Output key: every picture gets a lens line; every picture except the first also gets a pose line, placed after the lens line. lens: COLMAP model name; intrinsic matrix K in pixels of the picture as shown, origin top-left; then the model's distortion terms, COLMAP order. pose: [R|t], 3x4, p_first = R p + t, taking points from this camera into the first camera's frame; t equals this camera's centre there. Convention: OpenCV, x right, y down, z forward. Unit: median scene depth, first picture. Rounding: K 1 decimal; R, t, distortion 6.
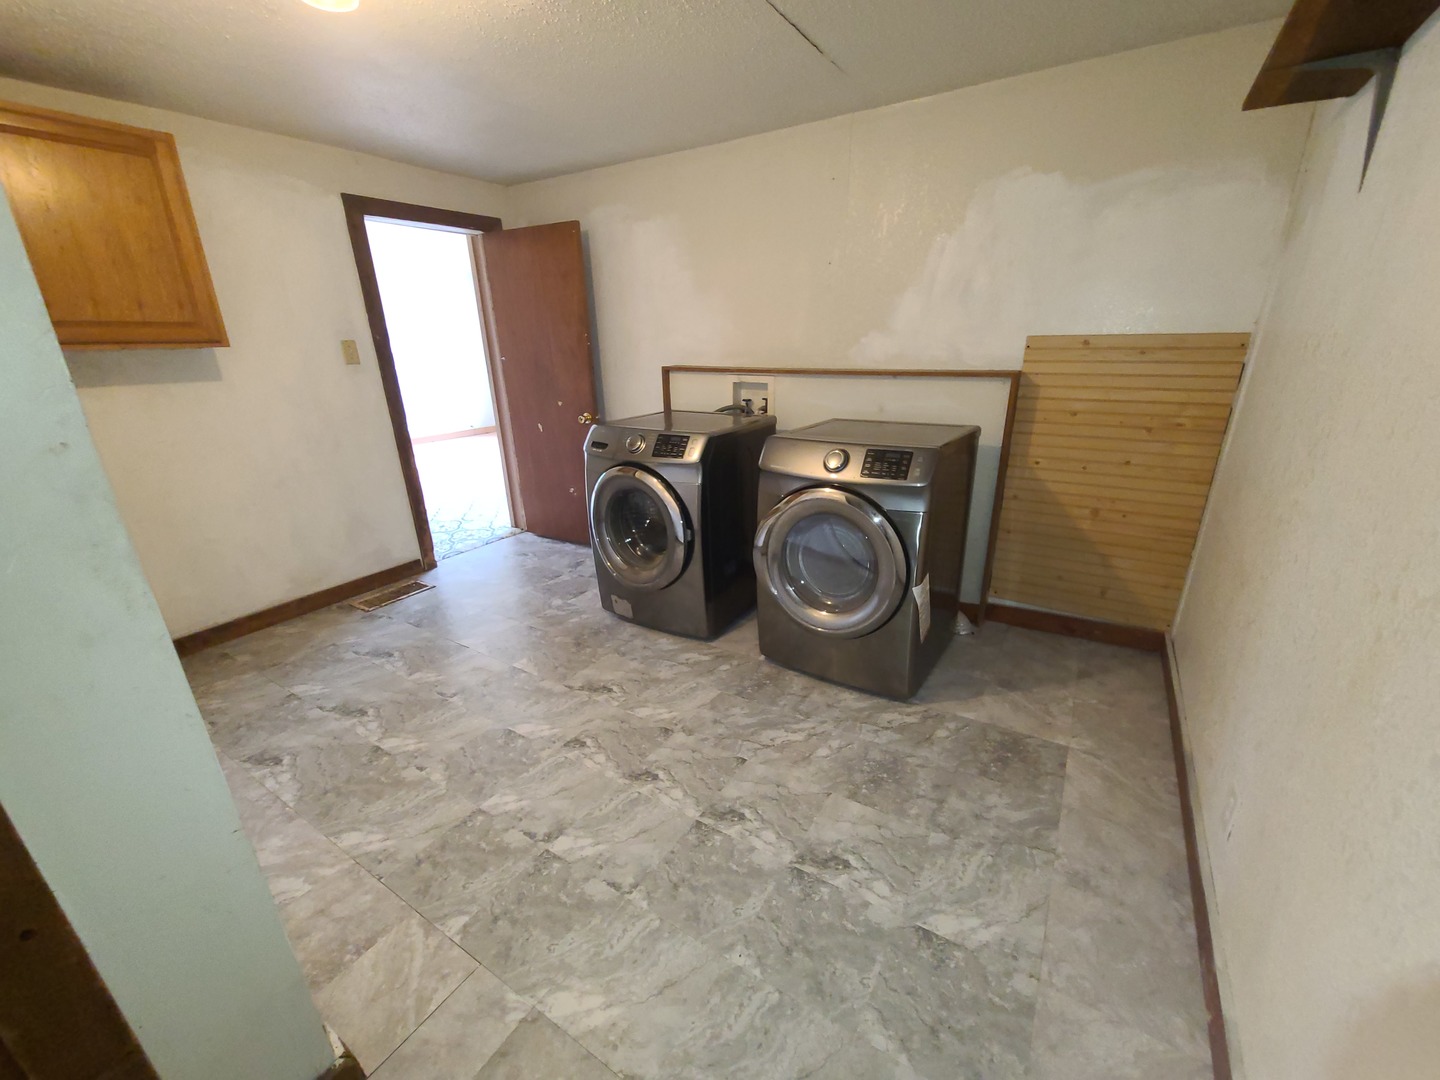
lens RADIAL K [[584.7, 0, 723.0], [0, 584.7, 542.7], [0, 0, 1]] dist [-0.001382, -0.000375]
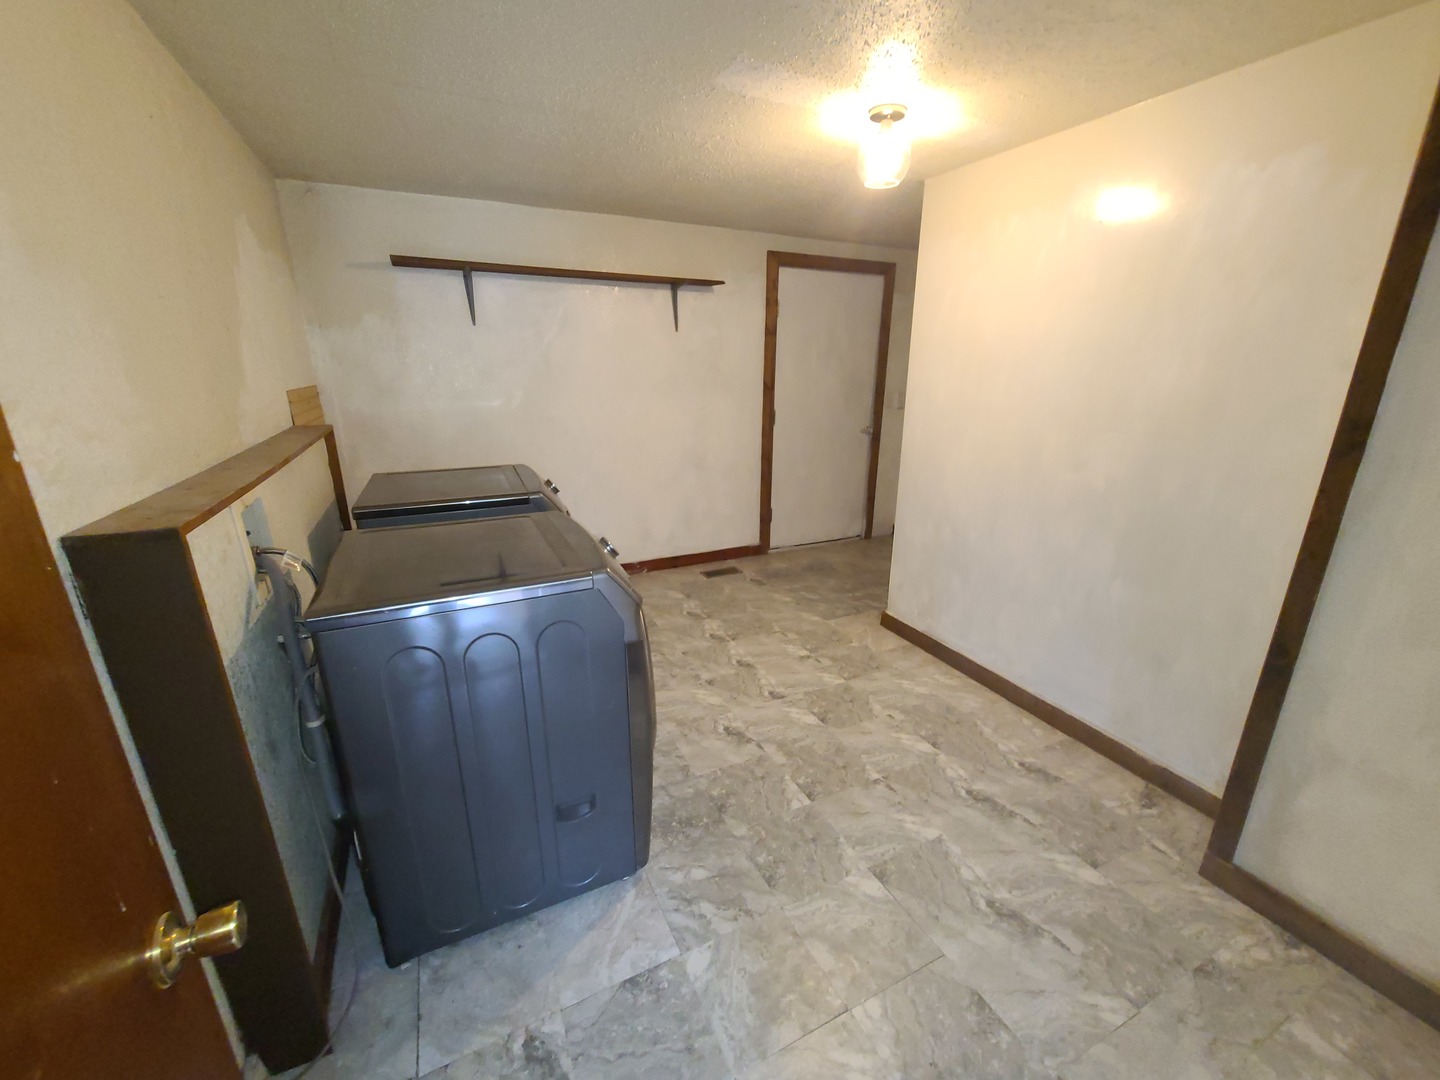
lens RADIAL K [[584.7, 0, 722.0], [0, 584.7, 543.9], [0, 0, 1]] dist [-0.001382, -0.000375]
pose [[-0.848413, -0.141634, 0.510034, -0.758646], [0.188569, 0.819455, 0.541234, -0.648818], [-0.494607, 0.555367, -0.668529, 1.727034]]
